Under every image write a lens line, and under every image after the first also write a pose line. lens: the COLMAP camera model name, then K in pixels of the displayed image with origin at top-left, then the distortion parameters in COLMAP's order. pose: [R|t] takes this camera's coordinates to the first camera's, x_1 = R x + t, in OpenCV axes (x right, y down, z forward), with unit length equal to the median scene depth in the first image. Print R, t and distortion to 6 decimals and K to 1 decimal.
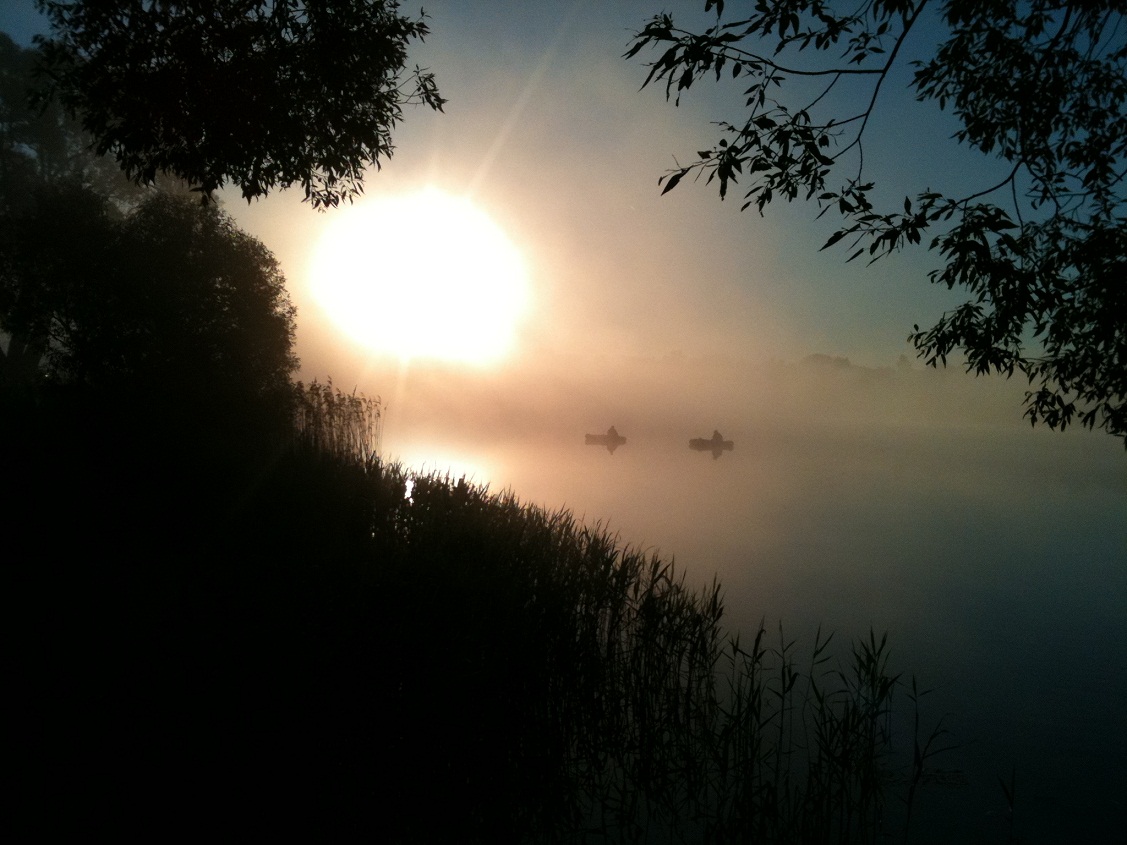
lens RADIAL K [[1184.7, 0, 610.8], [0, 1184.7, 380.1], [0, 0, 1]] dist [0.056375, 0.001016]
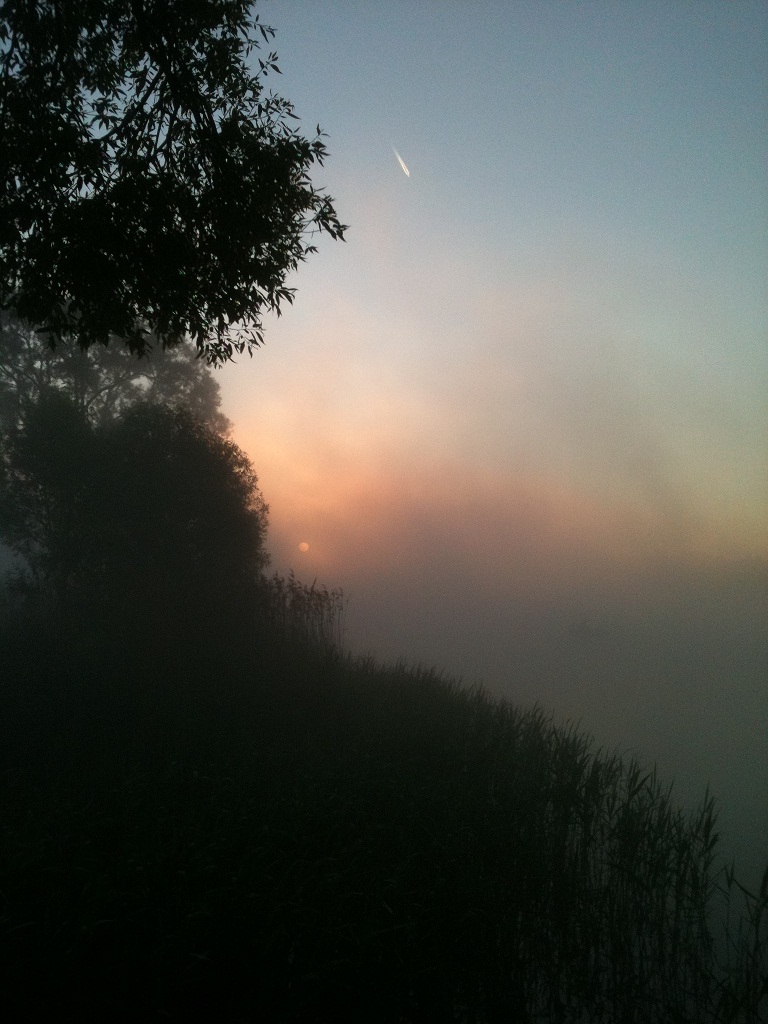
lens RADIAL K [[1082.7, 0, 389.0], [0, 1082.7, 491.4], [0, 0, 1]] dist [0.188533, -0.423920]
pose [[0.982918, -0.034816, -0.180722, 0.016013], [0.019971, 0.996323, -0.083322, 0.013241], [0.182959, 0.078290, 0.979998, 0.165951]]
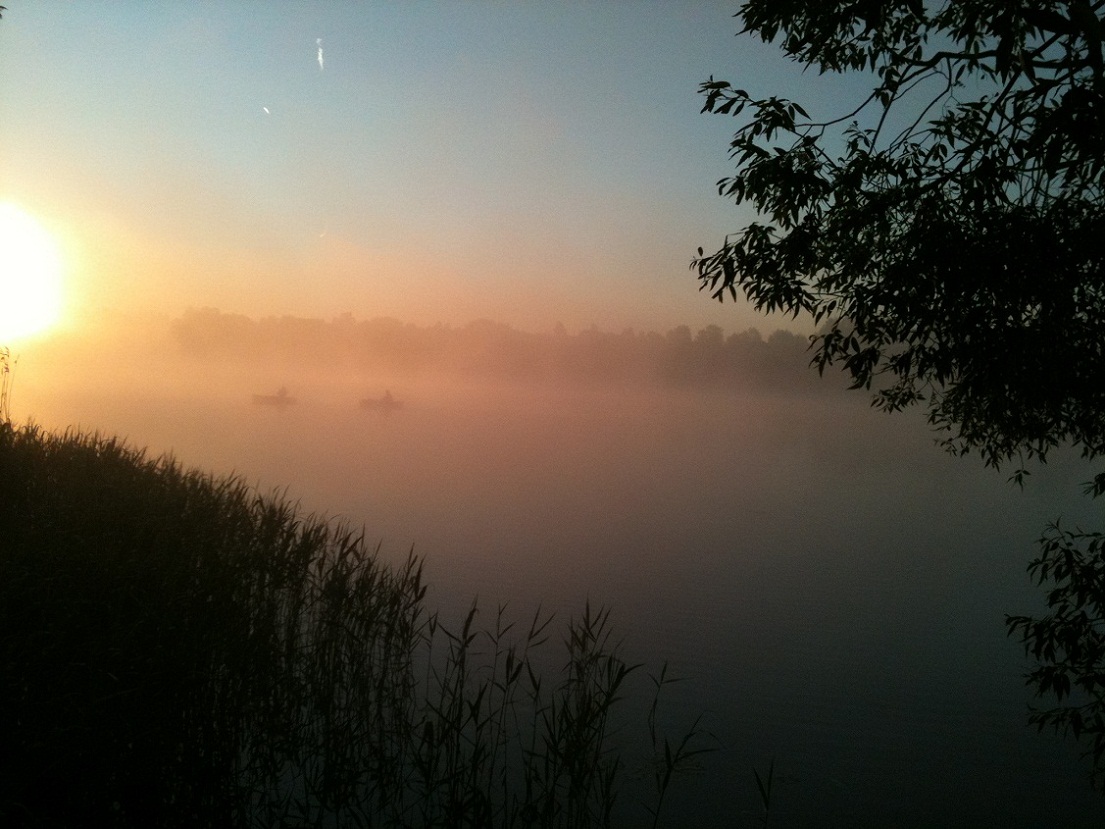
lens RADIAL K [[1167.1, 0, 531.2], [0, 1167.1, 399.5], [0, 0, 1]] dist [0.194582, -0.430662]
pose [[0.977709, 0.000978, 0.209962, -0.010085], [-0.011000, 0.998855, 0.046568, 0.010100], [-0.209676, -0.047840, 0.976600, 0.118686]]
